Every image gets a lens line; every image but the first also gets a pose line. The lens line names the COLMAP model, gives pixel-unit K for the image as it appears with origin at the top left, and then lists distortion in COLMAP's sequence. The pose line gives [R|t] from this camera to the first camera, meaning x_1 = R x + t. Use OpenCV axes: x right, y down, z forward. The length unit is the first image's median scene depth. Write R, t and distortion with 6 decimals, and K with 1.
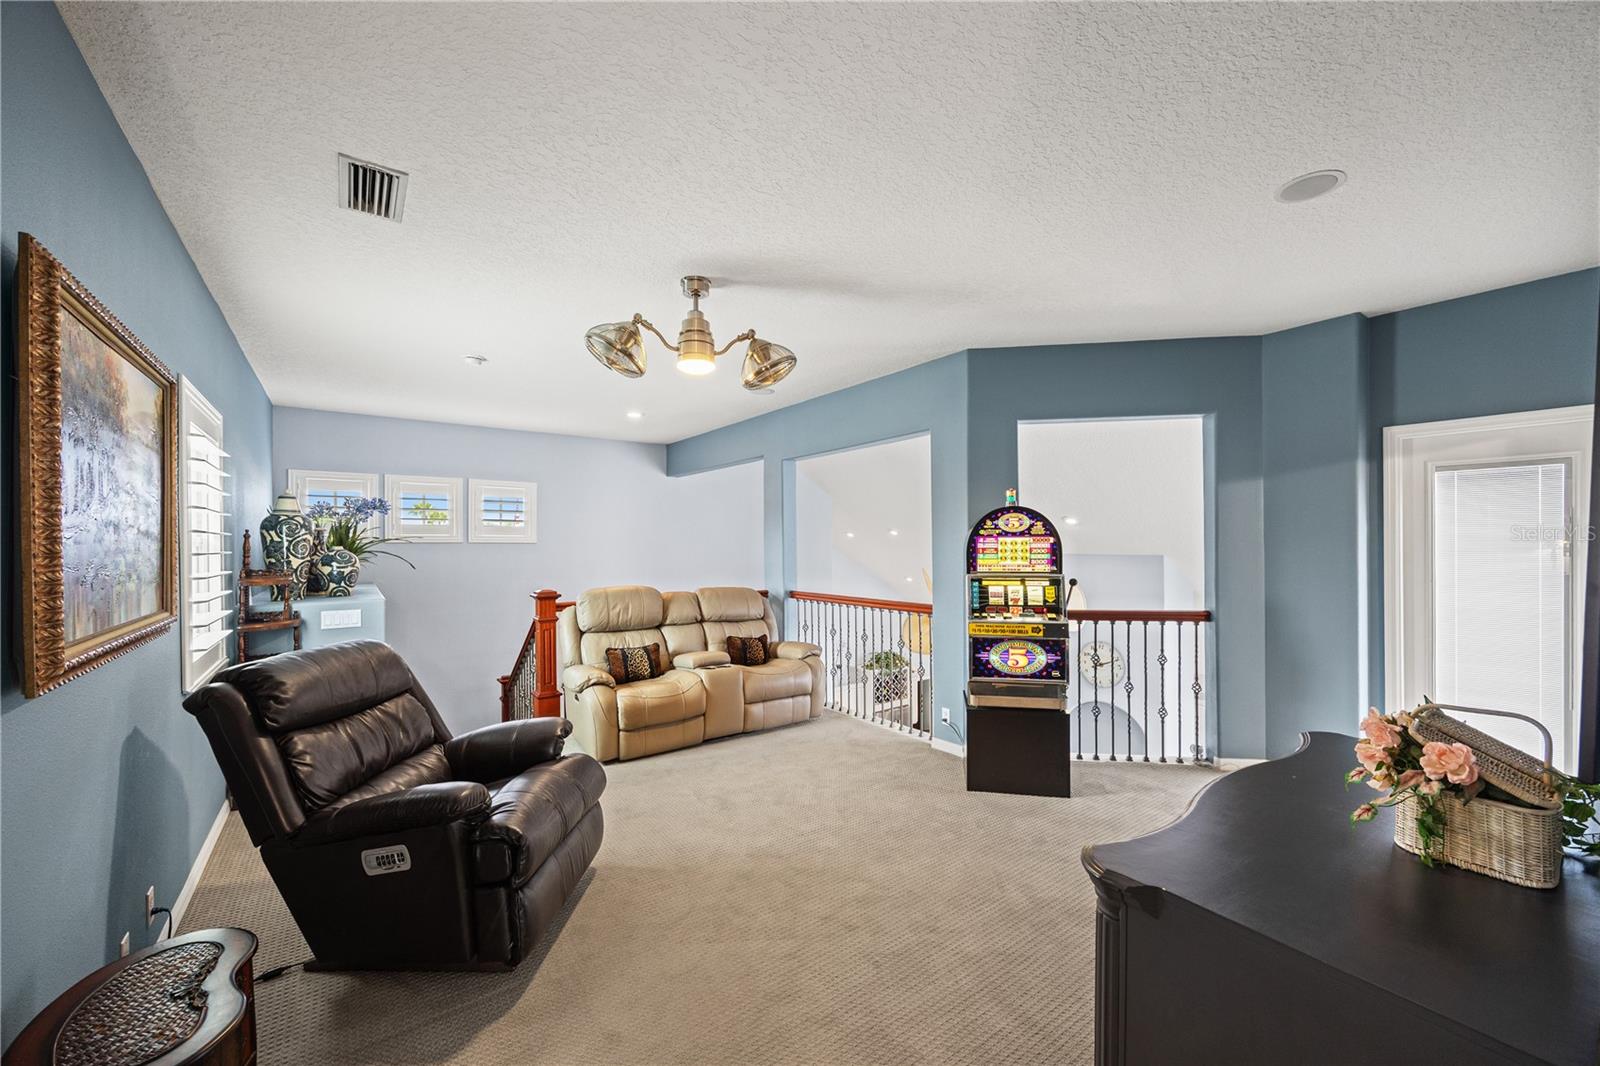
lens RADIAL K [[622.4, 0, 796.3], [0, 622.4, 540.2], [0, 0, 1]] dist [-0.002982, -0.000424]
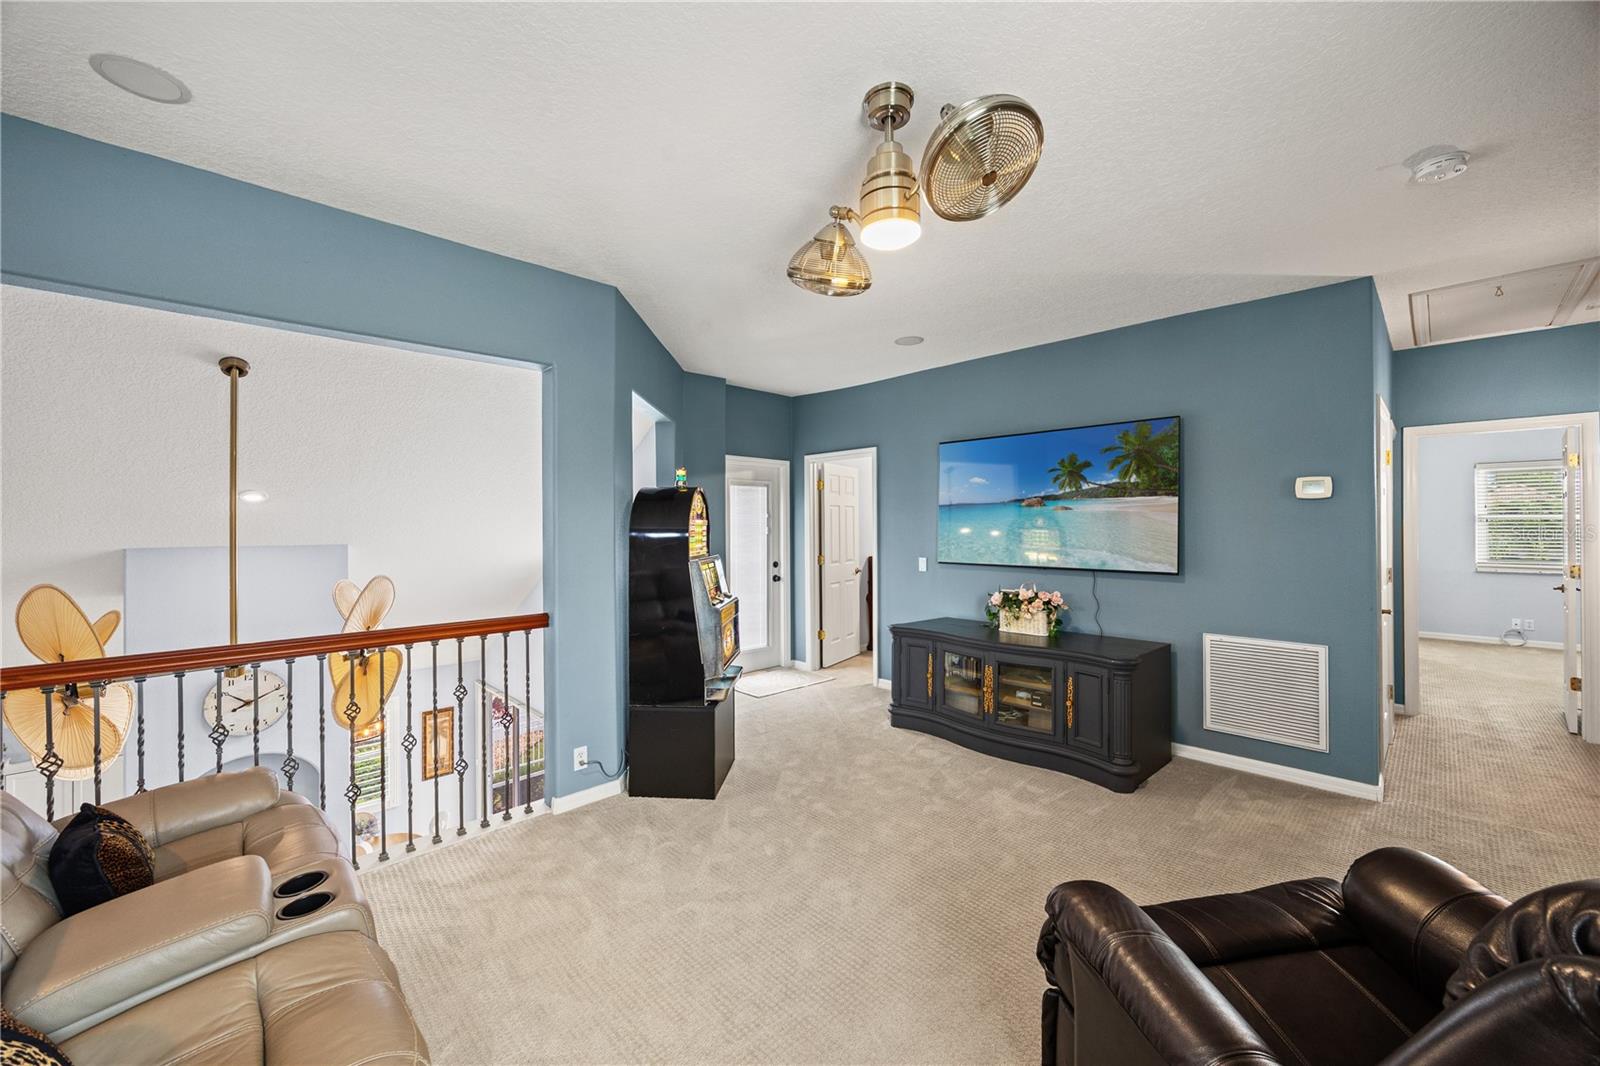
lens RADIAL K [[622.4, 0, 796.7], [0, 622.4, 534.5], [0, 0, 1]] dist [-0.002982, -0.000424]
pose [[-0.165734, -0.000089, 0.986170, -0.511005], [-0.000913, 1.000000, -0.000063, 0.016062], [-0.986170, -0.000911, -0.165734, 0.834231]]
